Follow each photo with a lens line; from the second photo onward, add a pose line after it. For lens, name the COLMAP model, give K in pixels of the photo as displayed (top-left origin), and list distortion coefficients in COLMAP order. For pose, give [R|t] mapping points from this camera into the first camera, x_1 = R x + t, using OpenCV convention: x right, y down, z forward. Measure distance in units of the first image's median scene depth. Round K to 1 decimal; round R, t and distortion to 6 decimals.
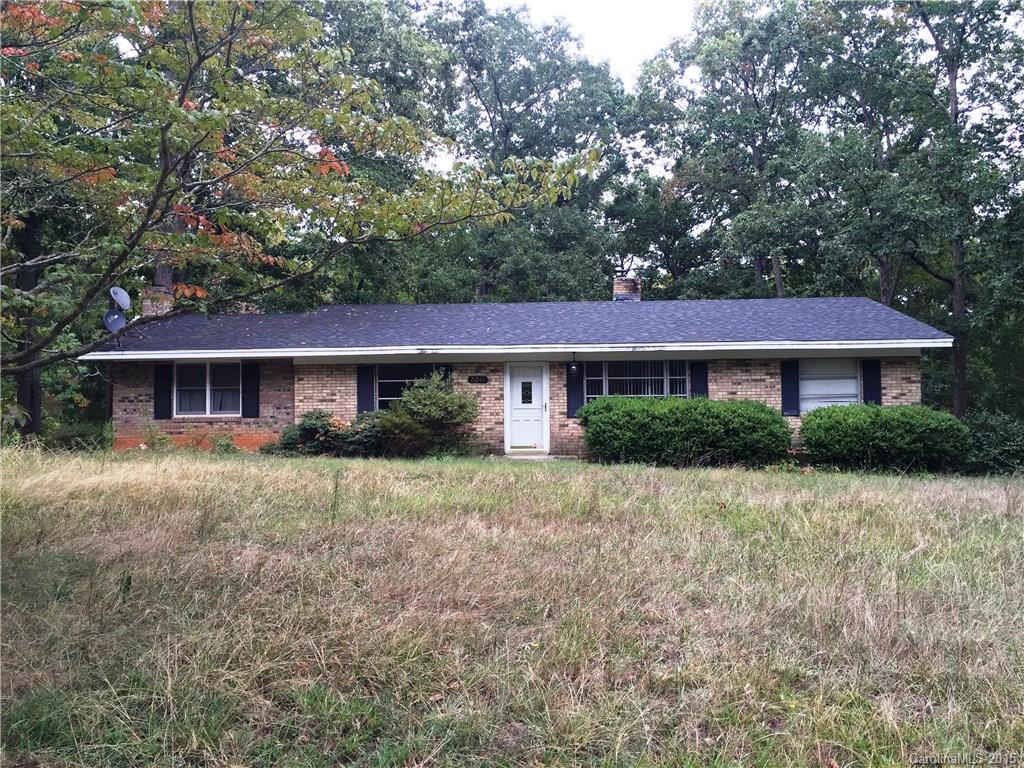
lens RADIAL K [[882.3, 0, 511.7], [0, 882.3, 384.8], [0, 0, 1]] dist [0.008623, 0.000895]
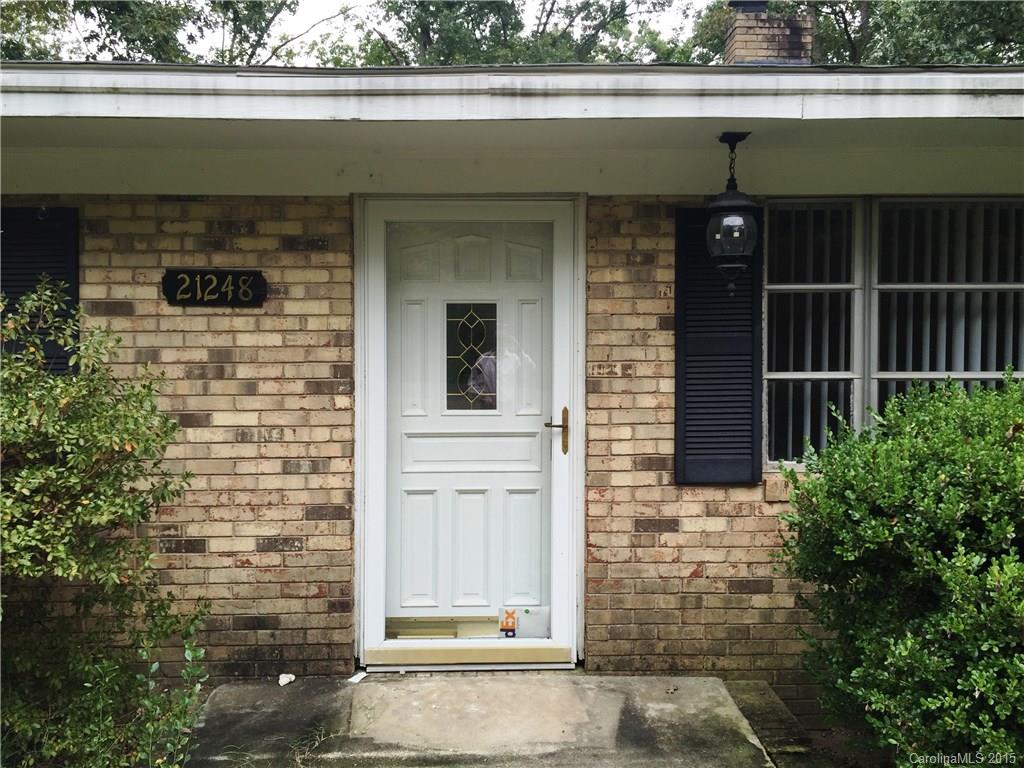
lens RADIAL K [[882.3, 0, 510.9], [0, 882.3, 381.2], [0, 0, 1]] dist [0.008623, 0.000895]
pose [[0.997773, 0.005874, 0.066441, 0.013171], [-0.008608, 0.999125, 0.040931, 0.006203], [-0.066142, -0.041412, 0.996951, 0.803058]]
